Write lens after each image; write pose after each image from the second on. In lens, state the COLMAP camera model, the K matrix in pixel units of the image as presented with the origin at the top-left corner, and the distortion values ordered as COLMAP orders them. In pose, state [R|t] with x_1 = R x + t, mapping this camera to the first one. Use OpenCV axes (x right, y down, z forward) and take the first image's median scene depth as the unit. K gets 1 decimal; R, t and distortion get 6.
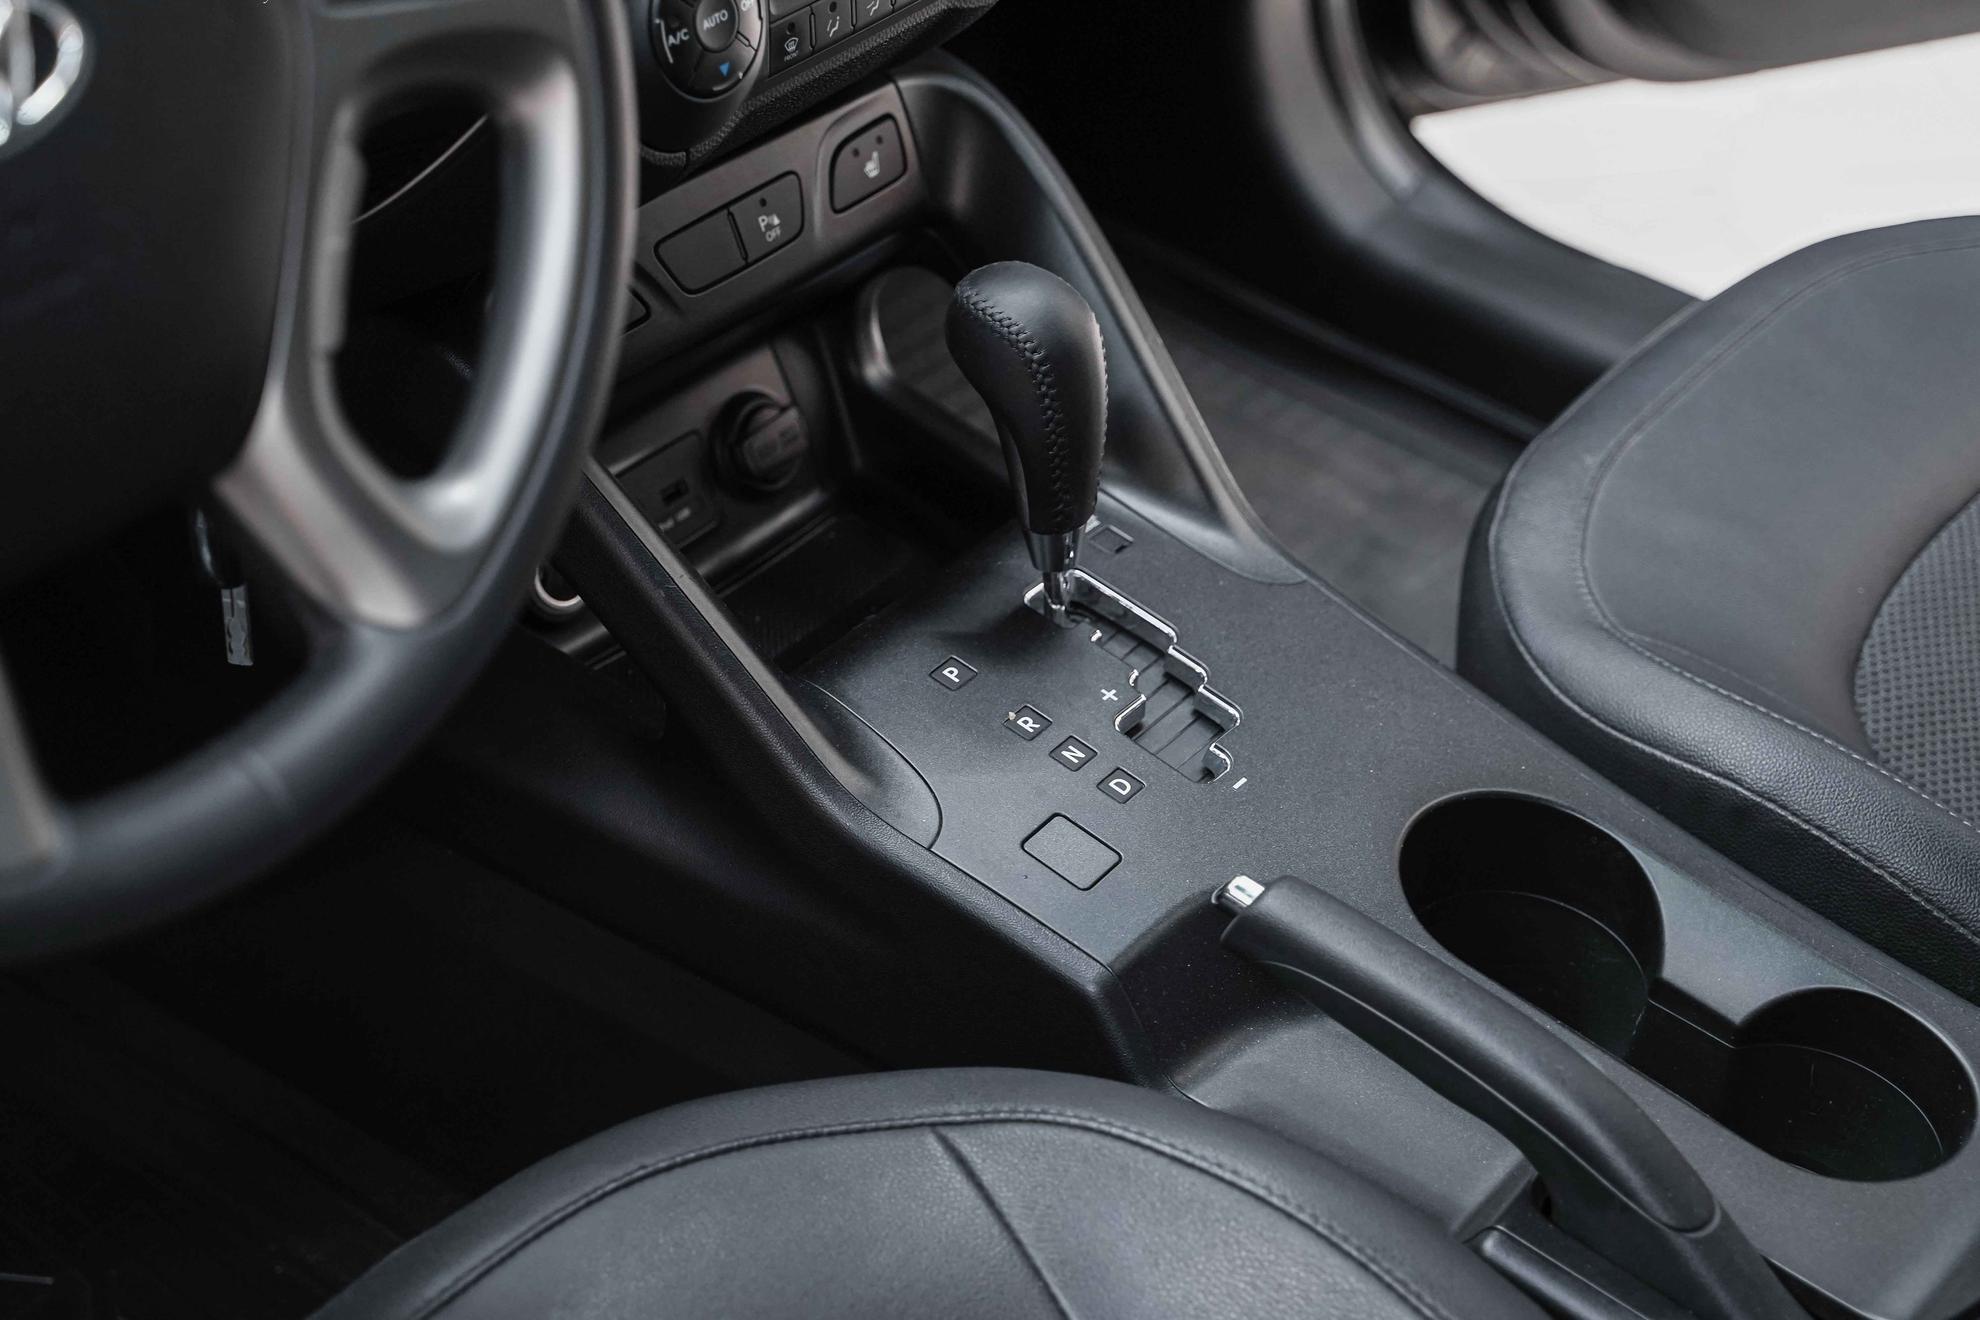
lens RADIAL K [[3383.0, 0, 990.0], [0, 3383.0, 660.0], [0, 0, 1]] dist [0.016314, 0.043466]
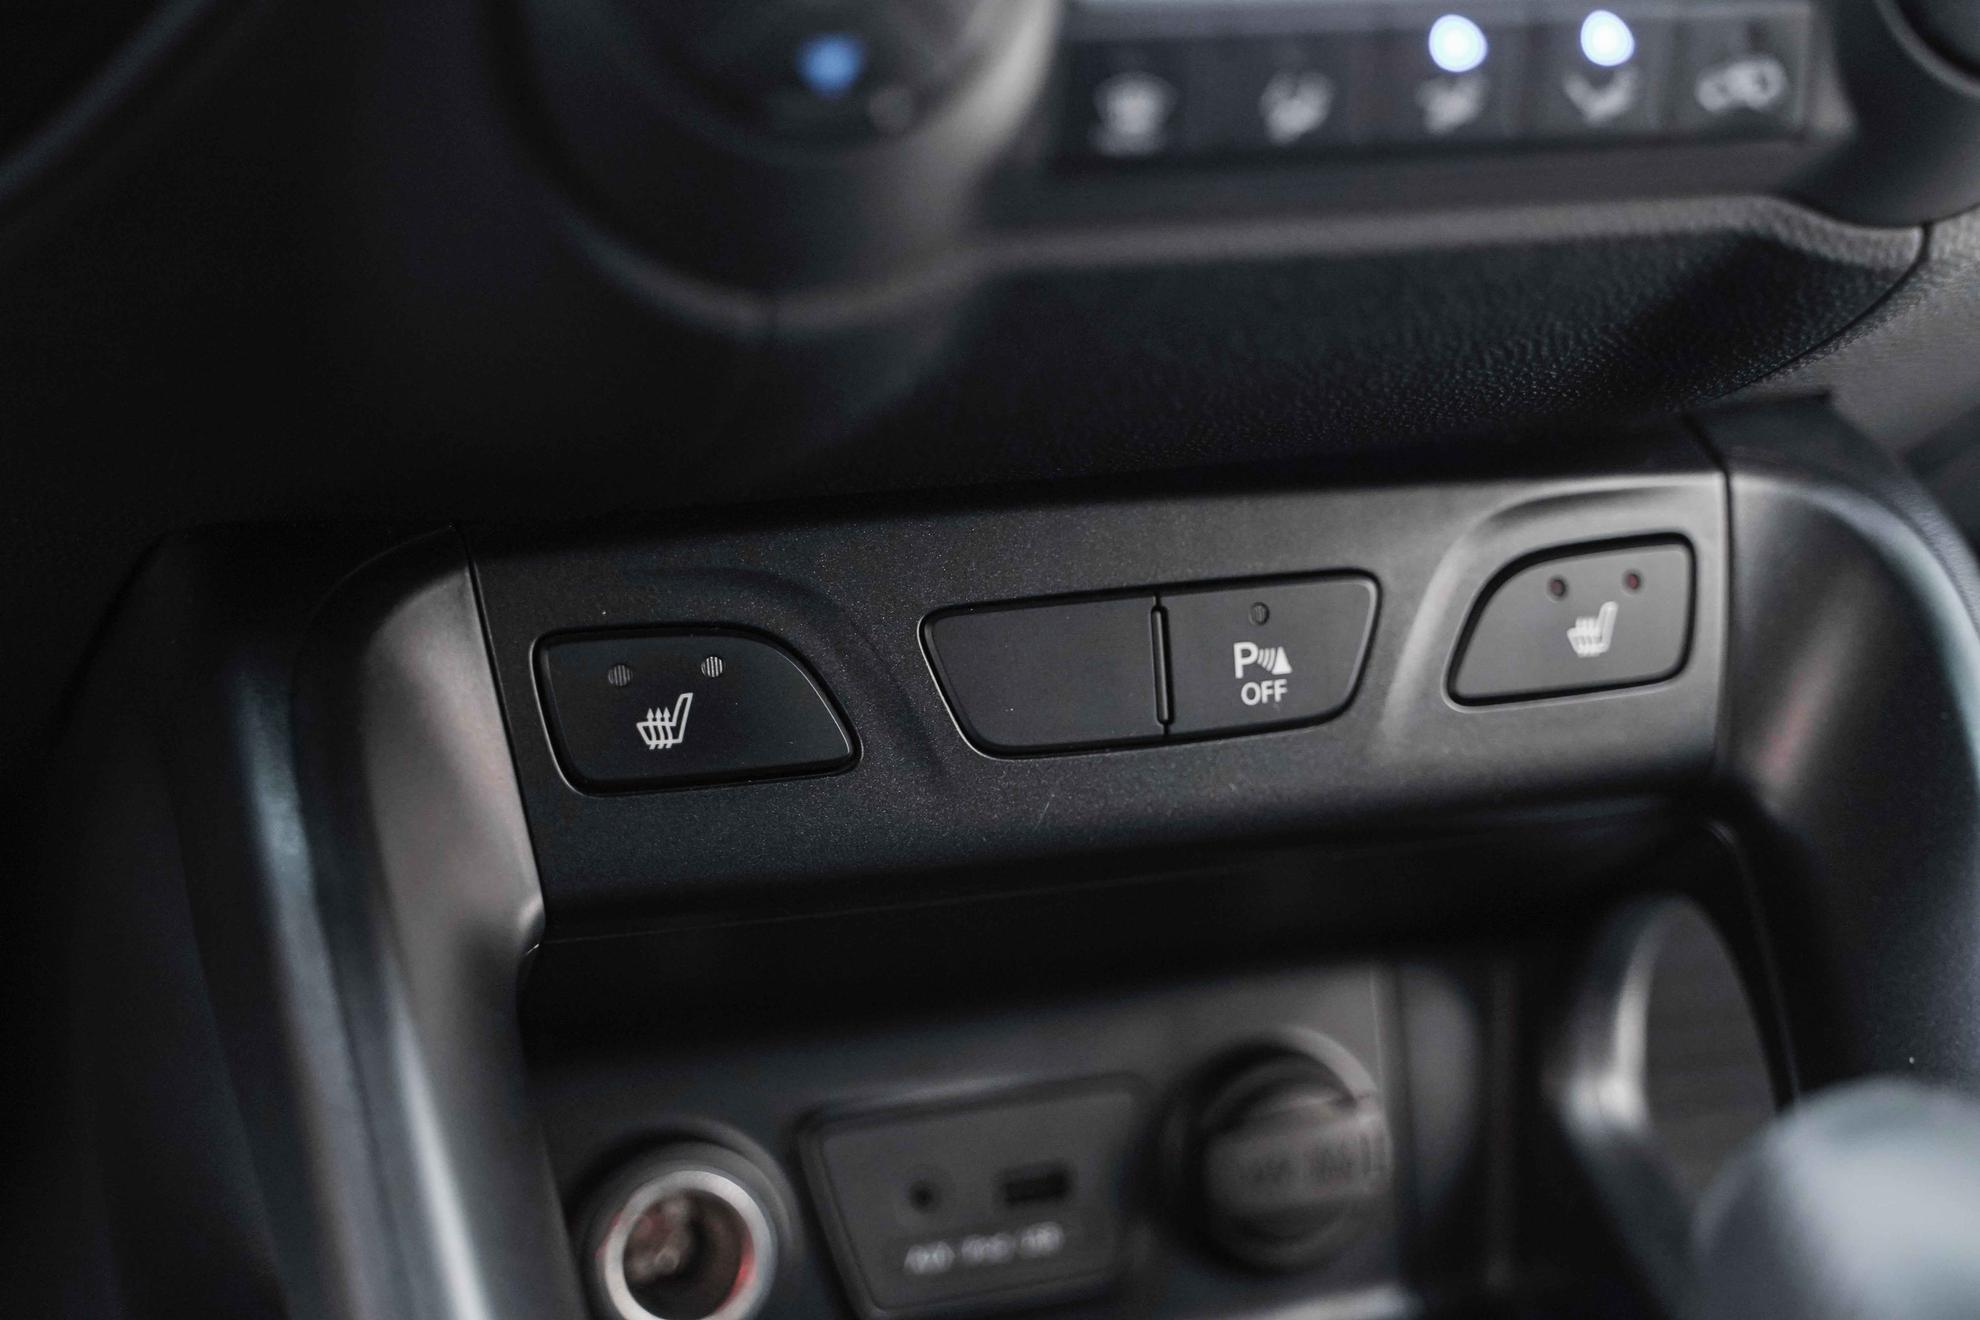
lens RADIAL K [[3120.1, 0, 990.0], [0, 3120.1, 660.0], [0, 0, 1]] dist [0.014087, -0.002392]
pose [[0.845702, 0.281936, -0.453102, 0.082732], [-0.356954, 0.930009, -0.087559, -0.083139], [0.396702, 0.235785, 0.887148, 0.638451]]
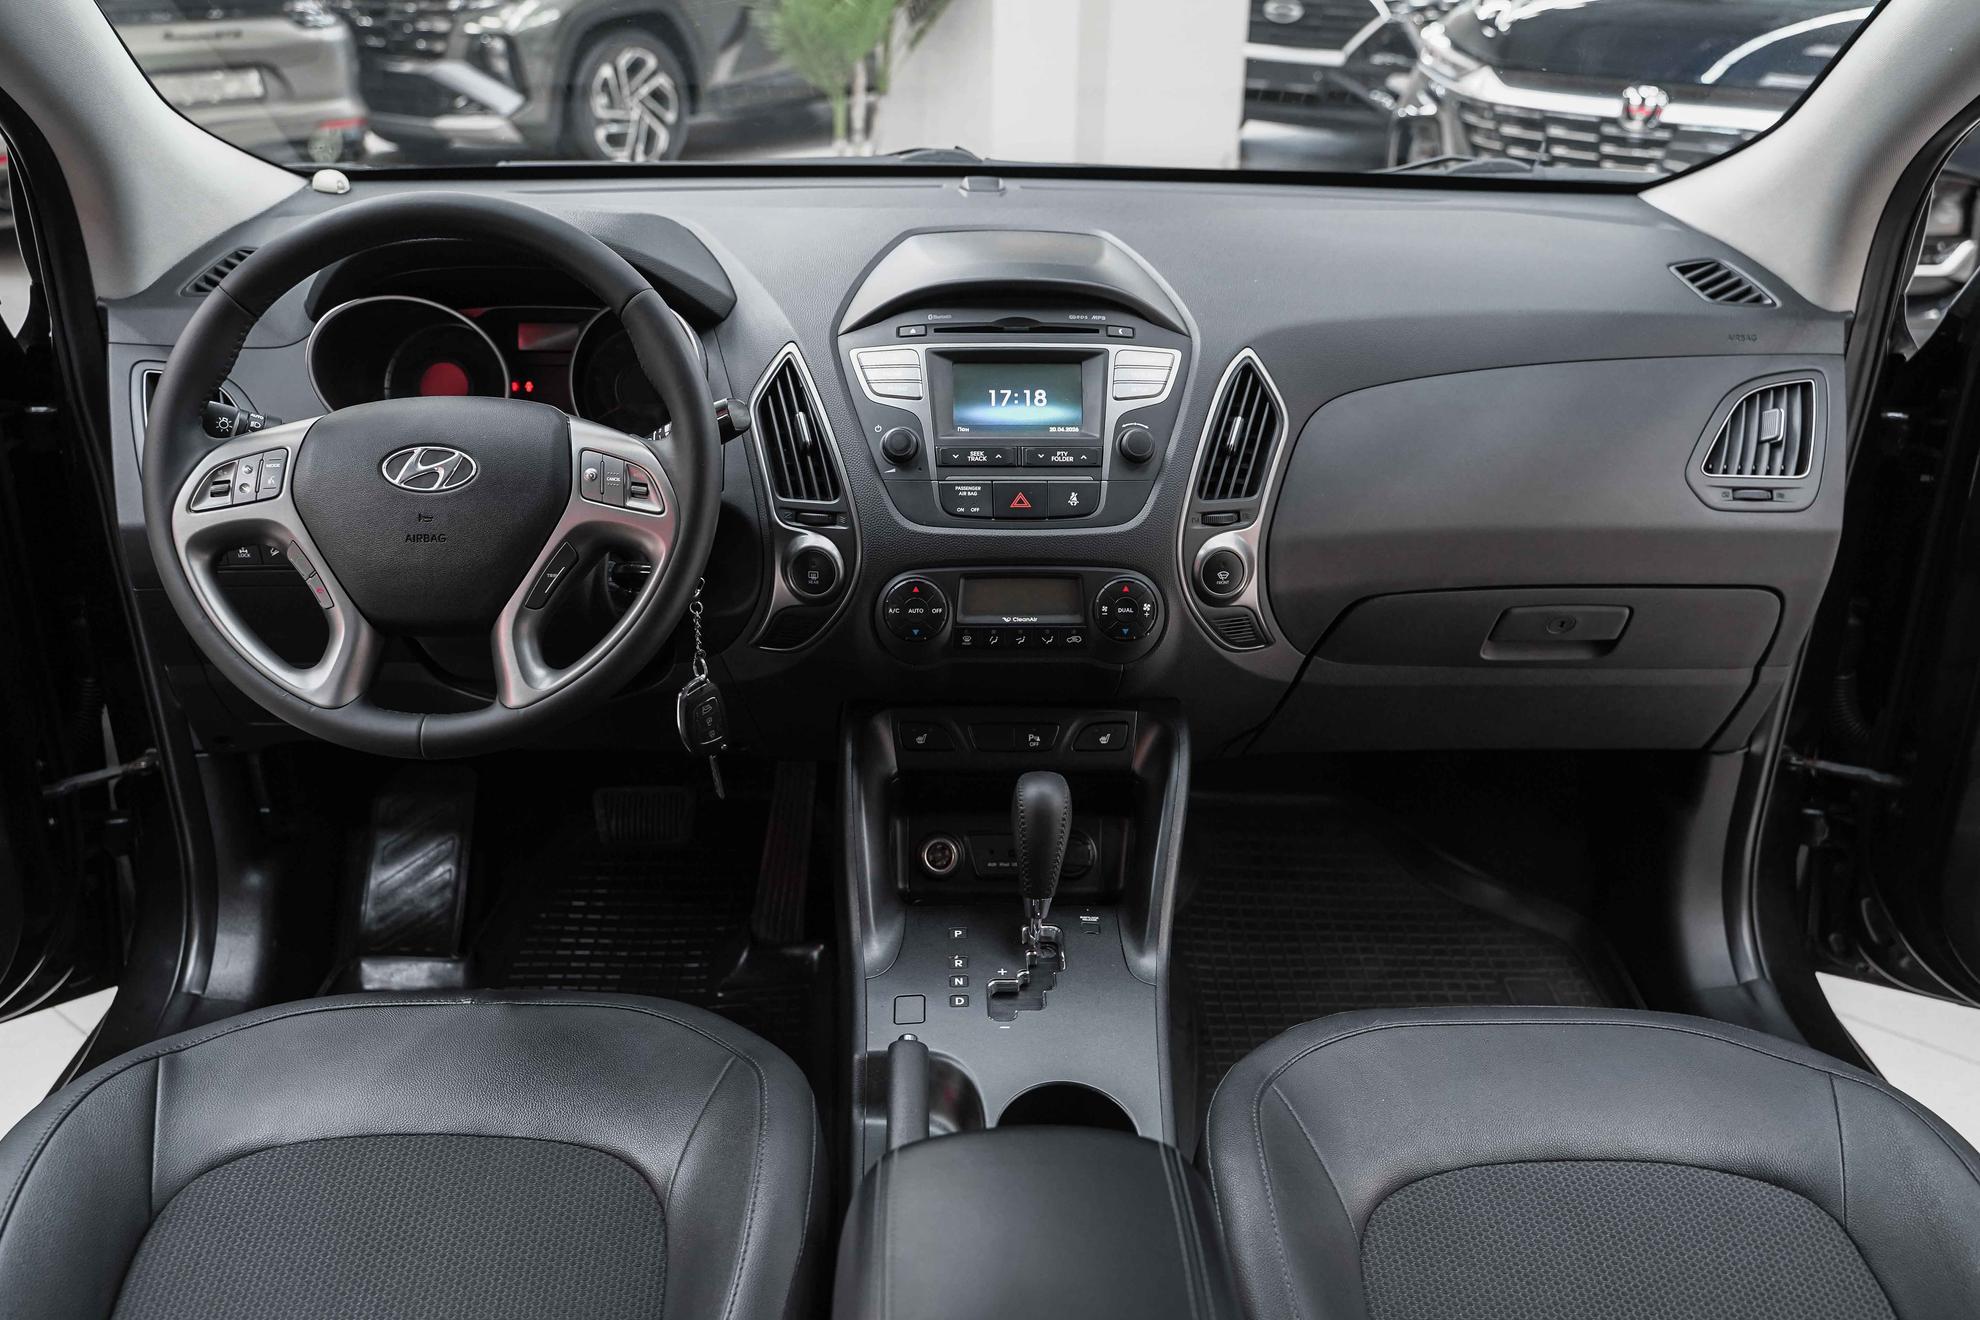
lens RADIAL K [[1591.0, 0, 990.0], [0, 1591.0, 660.0], [0, 0, 1]] dist [-0.004316, -0.003082]
pose [[0.642653, 0.261842, -0.720025, 0.670626], [-0.449910, 0.889658, -0.078034, -0.079307], [0.620144, 0.374095, 0.689547, 0.223491]]
